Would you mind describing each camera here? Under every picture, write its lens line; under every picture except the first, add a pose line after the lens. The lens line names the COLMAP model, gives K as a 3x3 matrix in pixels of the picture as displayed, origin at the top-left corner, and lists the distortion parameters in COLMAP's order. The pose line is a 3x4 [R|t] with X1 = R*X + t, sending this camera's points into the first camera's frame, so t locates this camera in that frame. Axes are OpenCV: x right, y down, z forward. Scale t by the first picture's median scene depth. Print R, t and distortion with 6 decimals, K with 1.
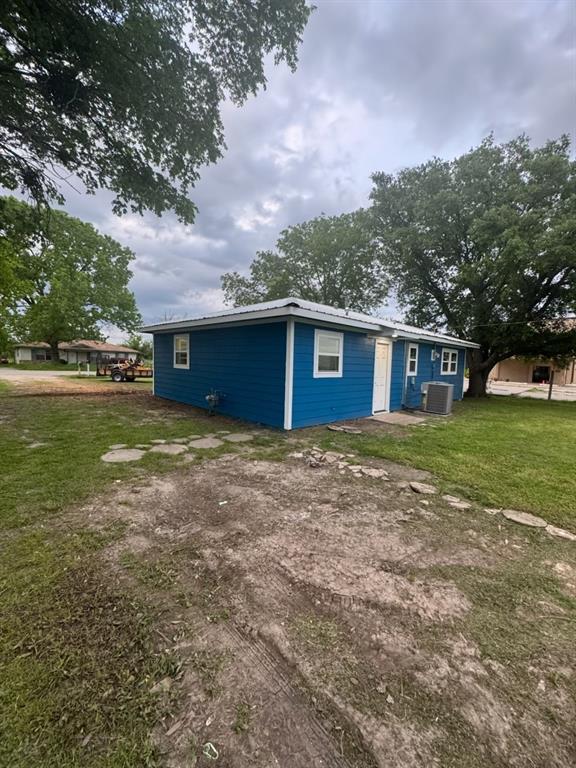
lens RADIAL K [[308.9, 0, 288.0], [0, 308.9, 384.0], [0, 0, 1]] dist [-0.000878, -0.000159]
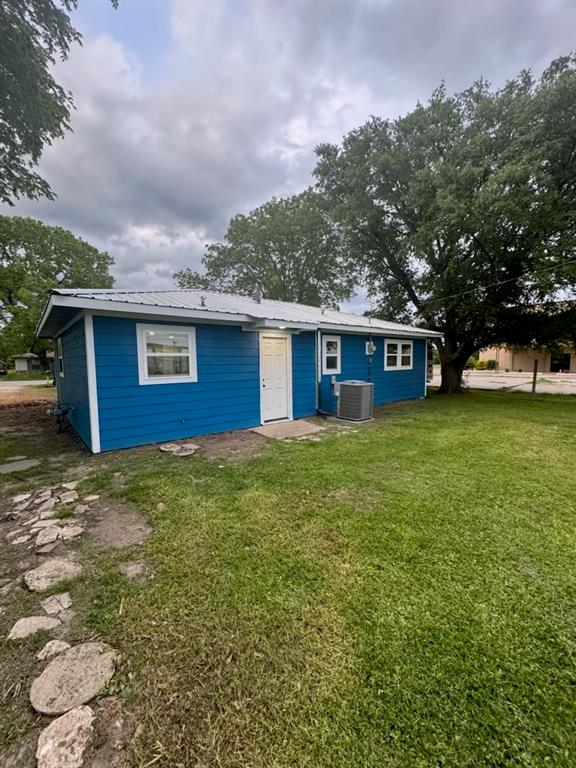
lens RADIAL K [[307.2, 0, 288.0], [0, 307.2, 384.0], [0, 0, 1]] dist [0.008161, 0.000053]
pose [[0.996209, -0.038283, -0.078117, 0.285814], [0.038679, 0.999245, 0.003559, -0.005976], [0.077921, -0.006567, 0.996938, 0.130246]]
